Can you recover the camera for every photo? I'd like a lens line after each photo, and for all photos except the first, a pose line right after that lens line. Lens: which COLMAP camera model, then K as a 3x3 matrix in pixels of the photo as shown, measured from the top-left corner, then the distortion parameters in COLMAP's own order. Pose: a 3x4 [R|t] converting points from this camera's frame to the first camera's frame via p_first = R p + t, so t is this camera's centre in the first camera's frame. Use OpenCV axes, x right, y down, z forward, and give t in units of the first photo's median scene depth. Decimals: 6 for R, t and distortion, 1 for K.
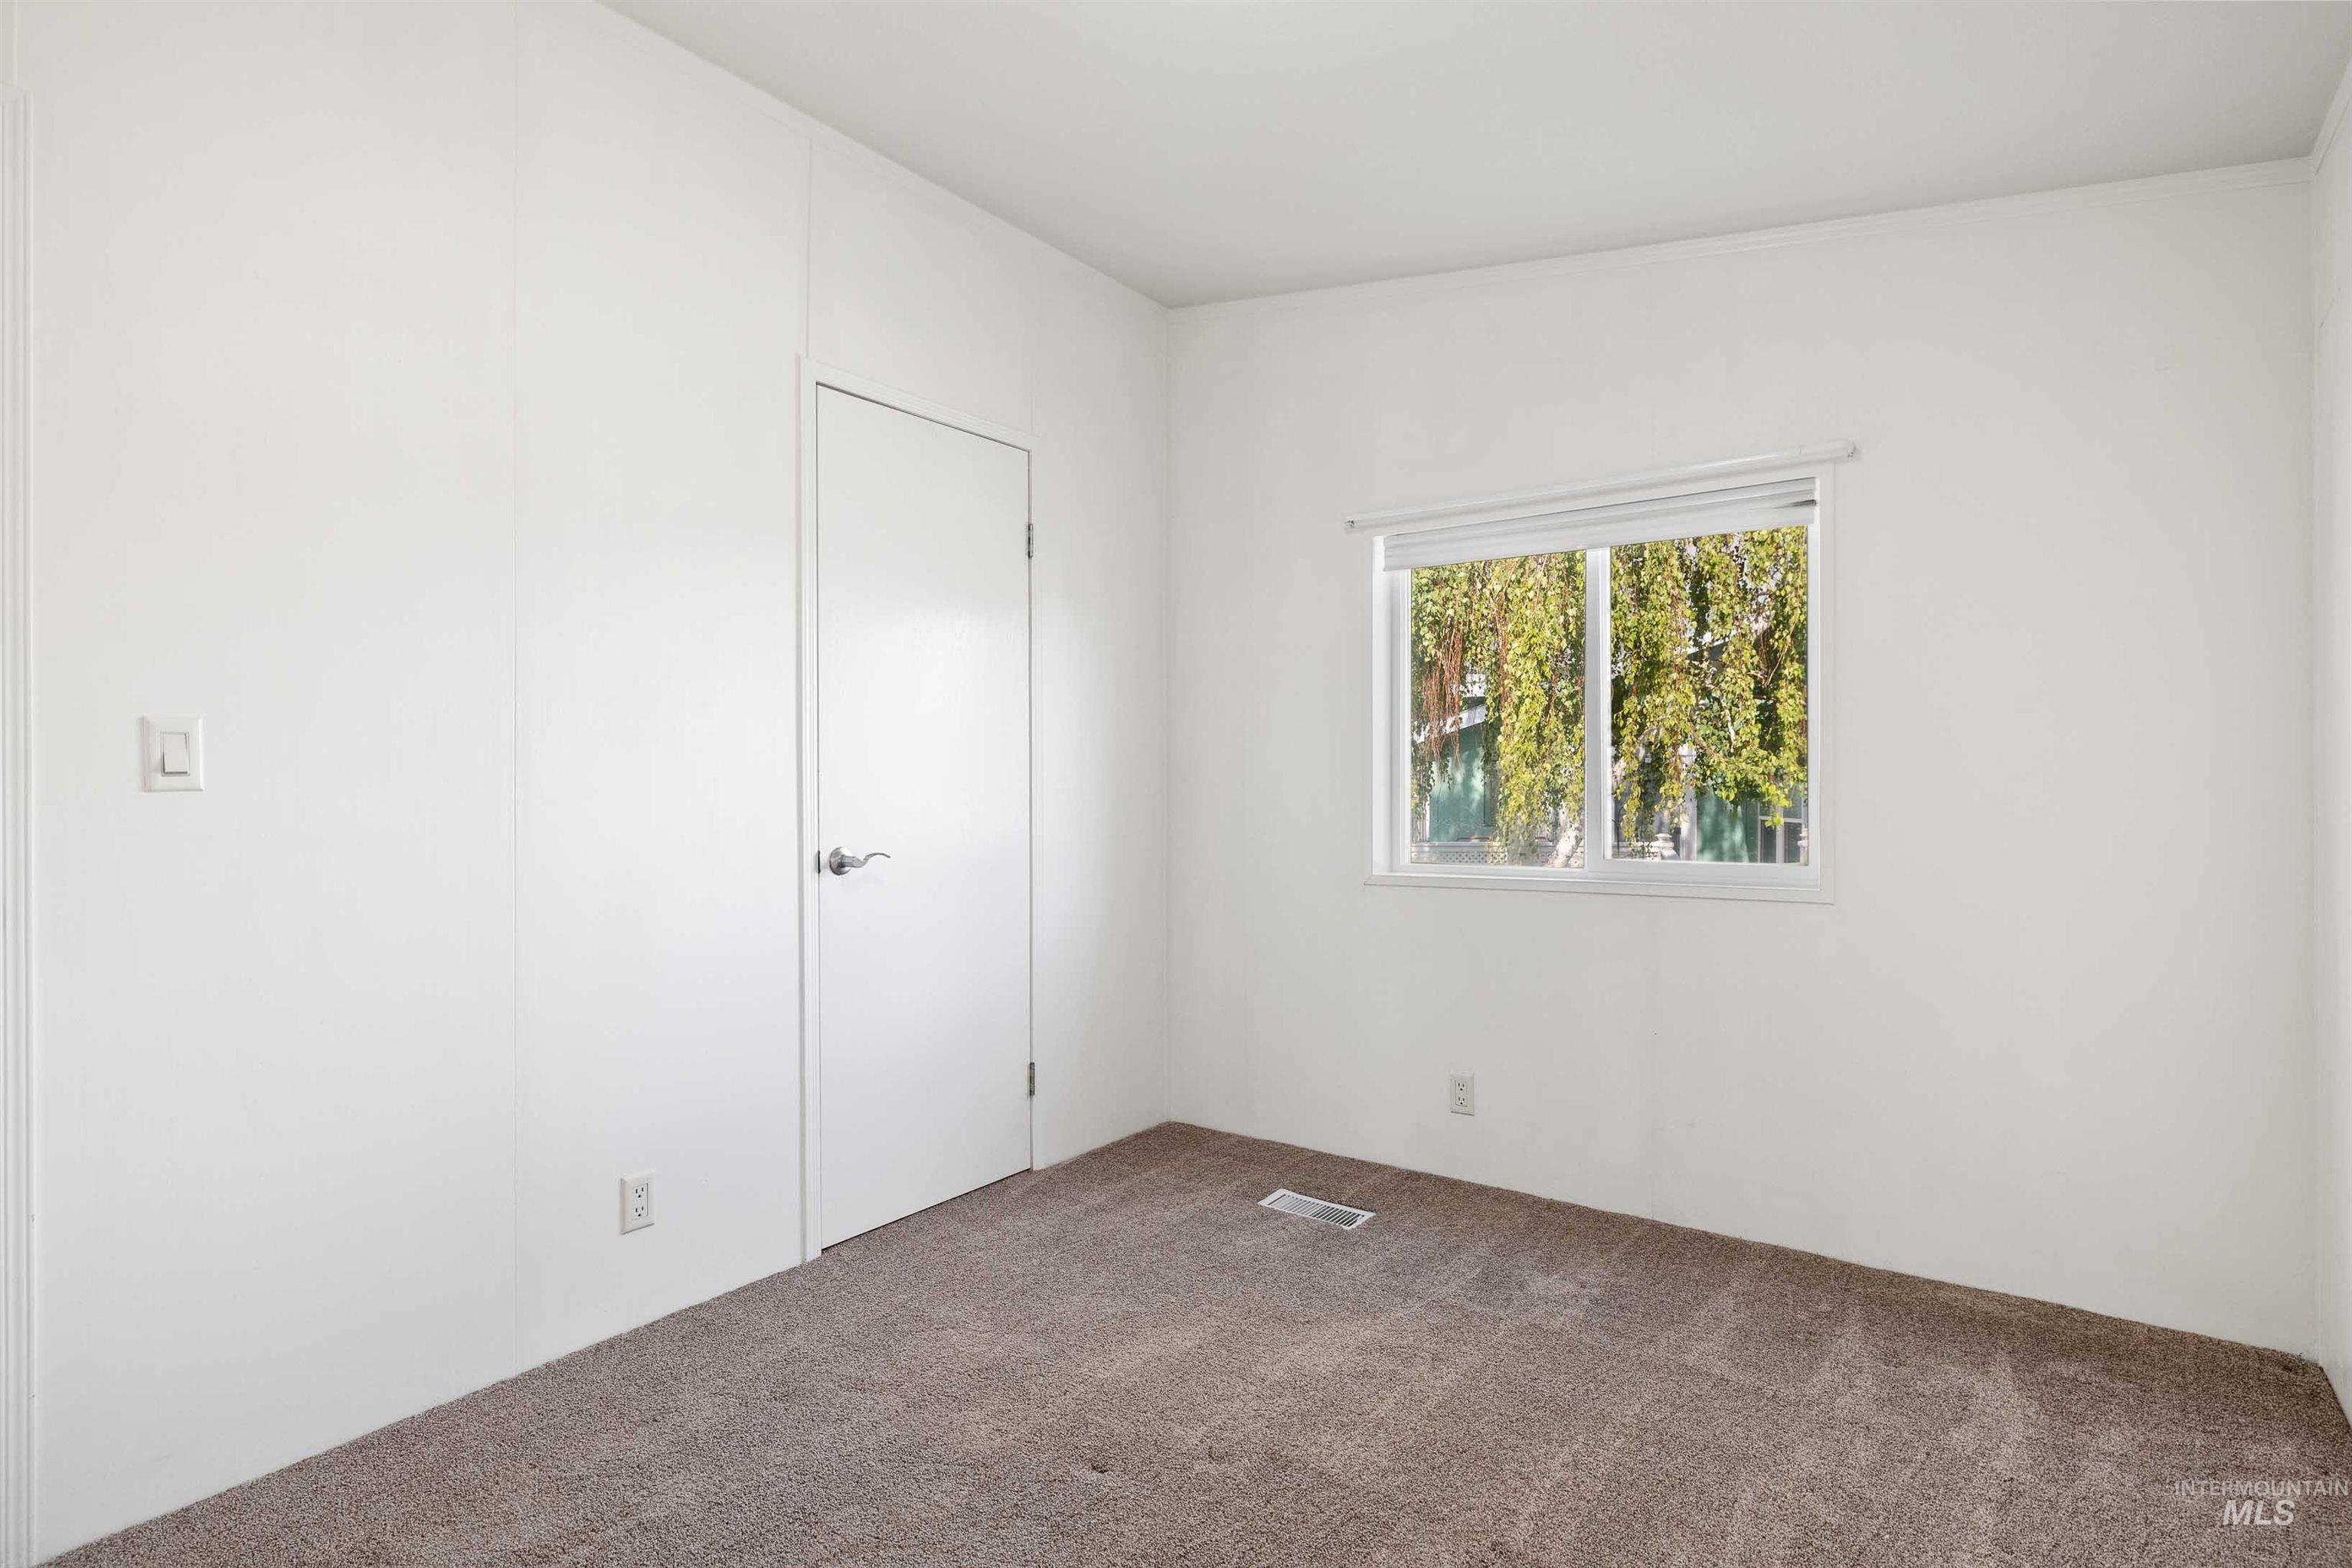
lens RADIAL K [[1179.2, 0, 1185.7], [0, 1179.2, 776.4], [0, 0, 1]] dist [-0.001291, -0.000090]
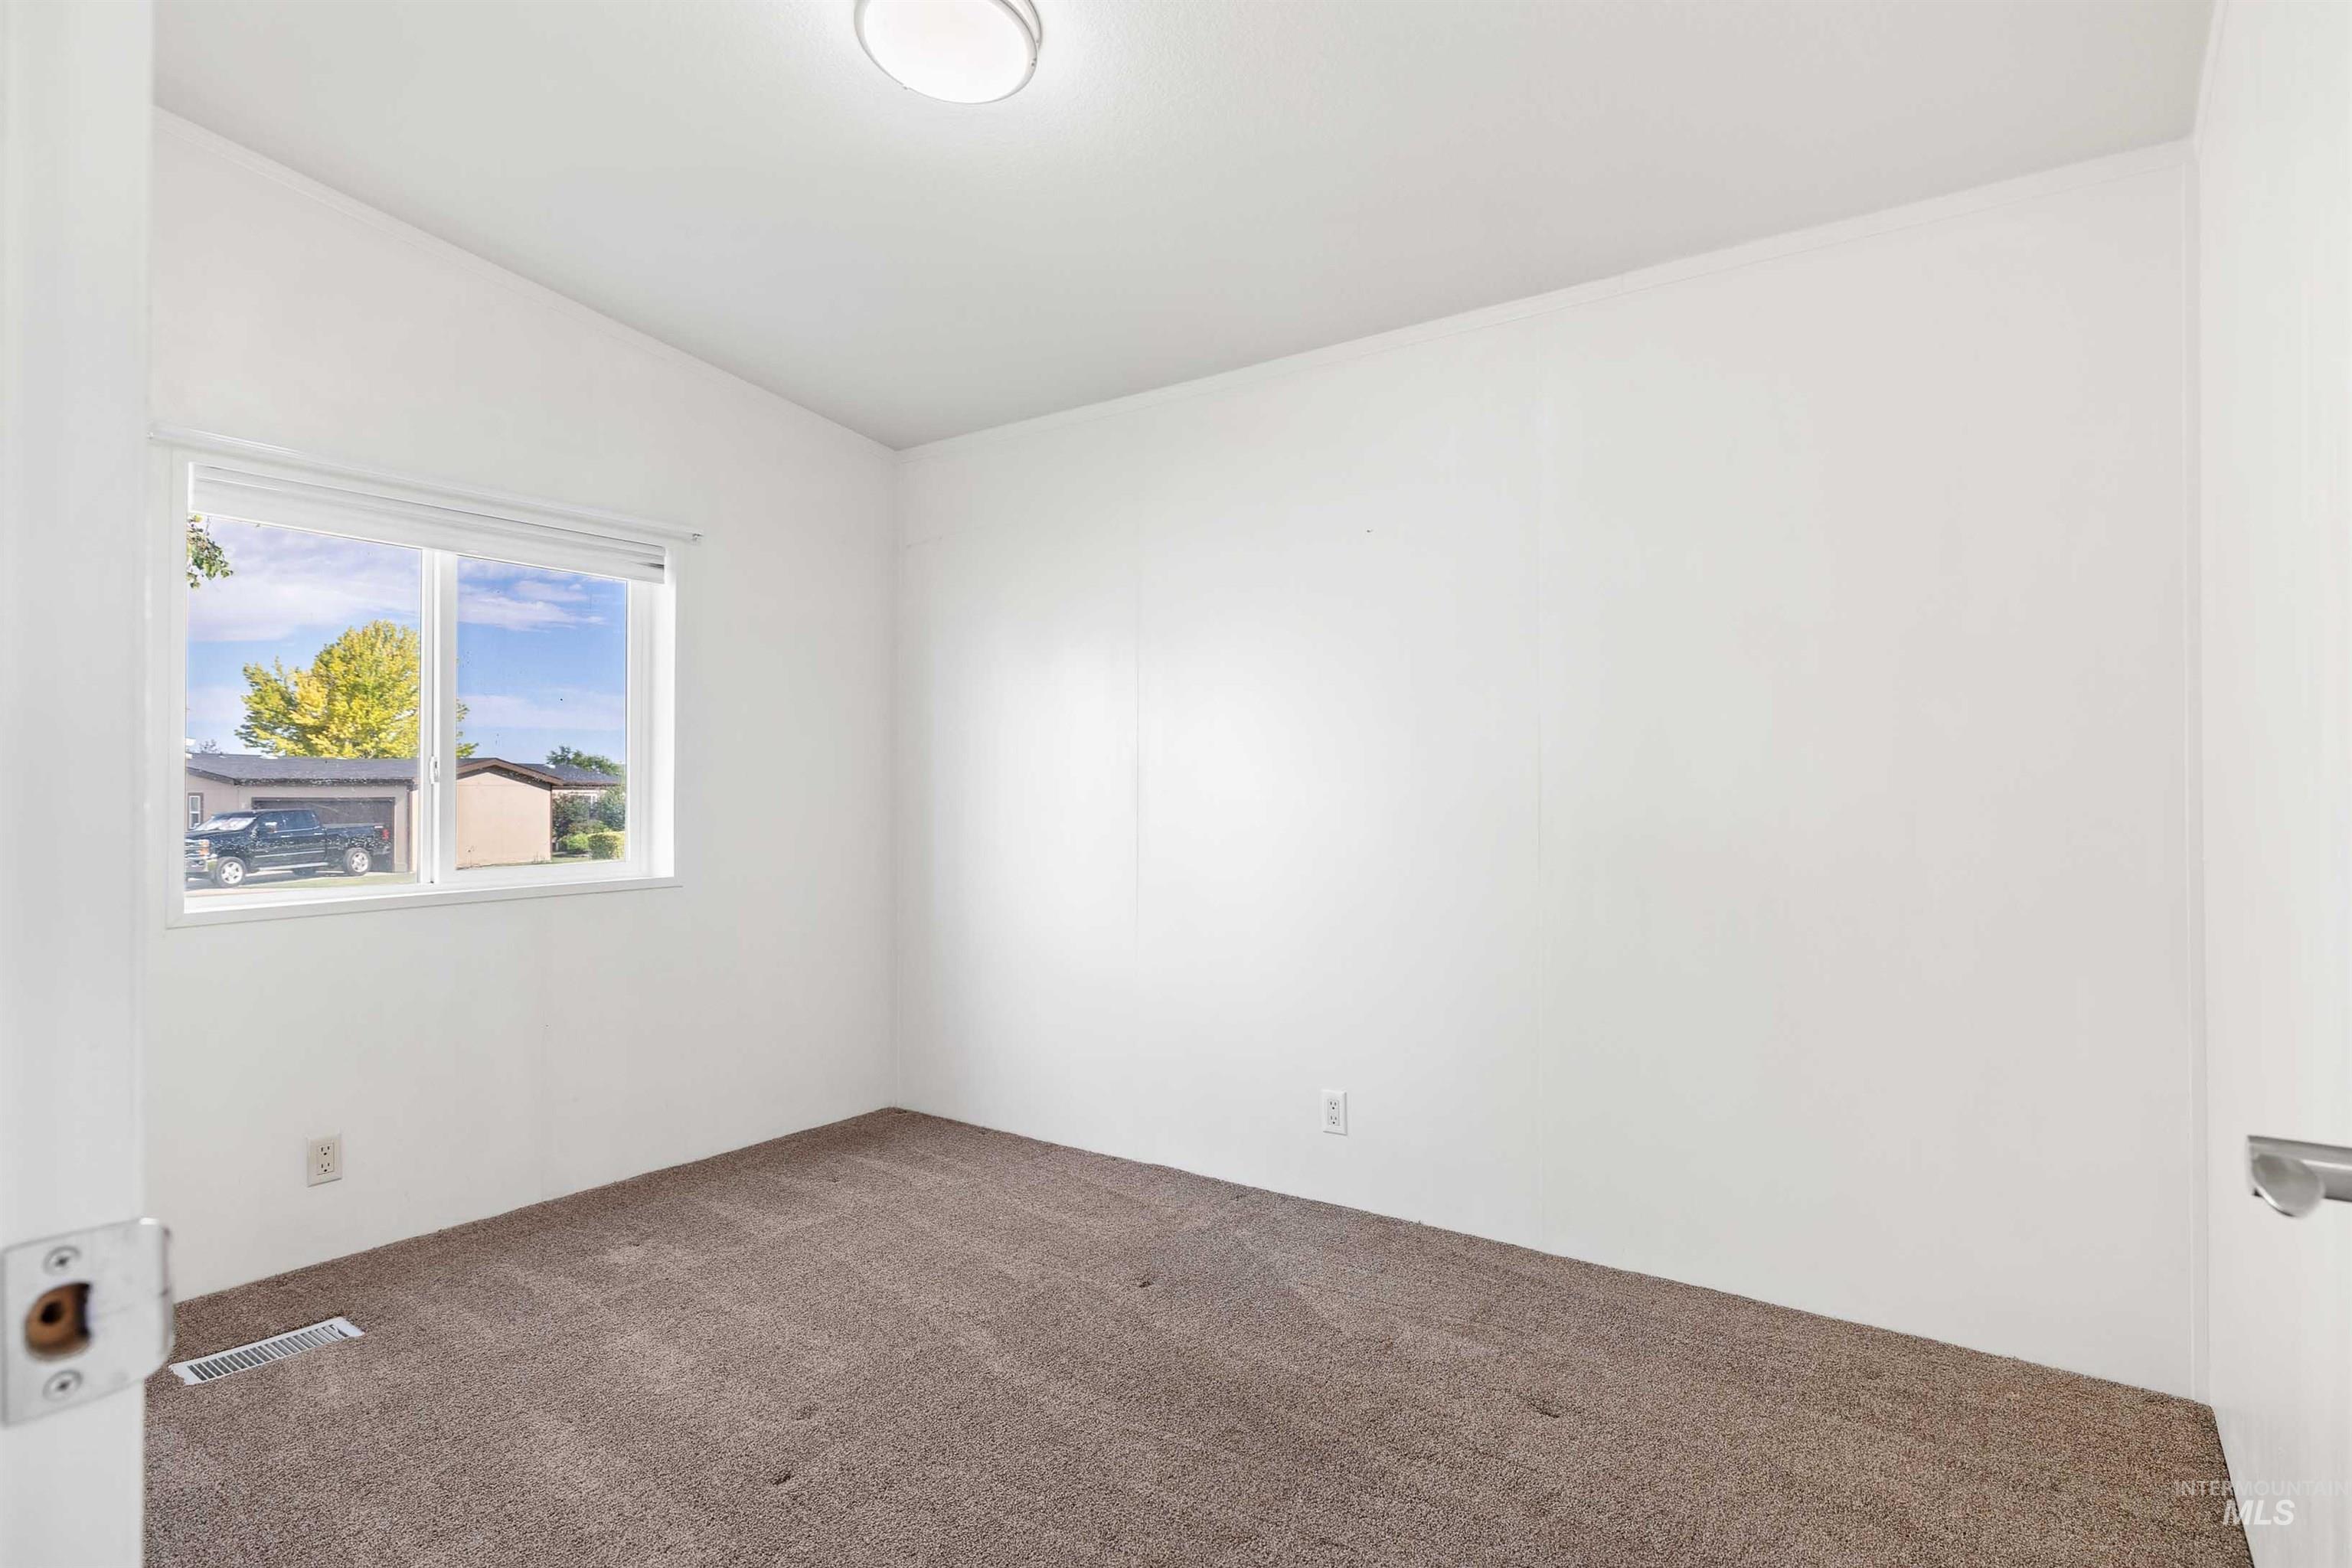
lens RADIAL K [[1225.5, 0, 1177.9], [0, 1225.5, 744.8], [0, 0, 1]] dist [-0.001113, 0.000133]
pose [[-0.019336, 0.040581, 0.998989, -0.788183], [-0.000785, 0.999175, -0.040604, 0.010033], [-0.999813, -0.001569, -0.019288, 0.484167]]
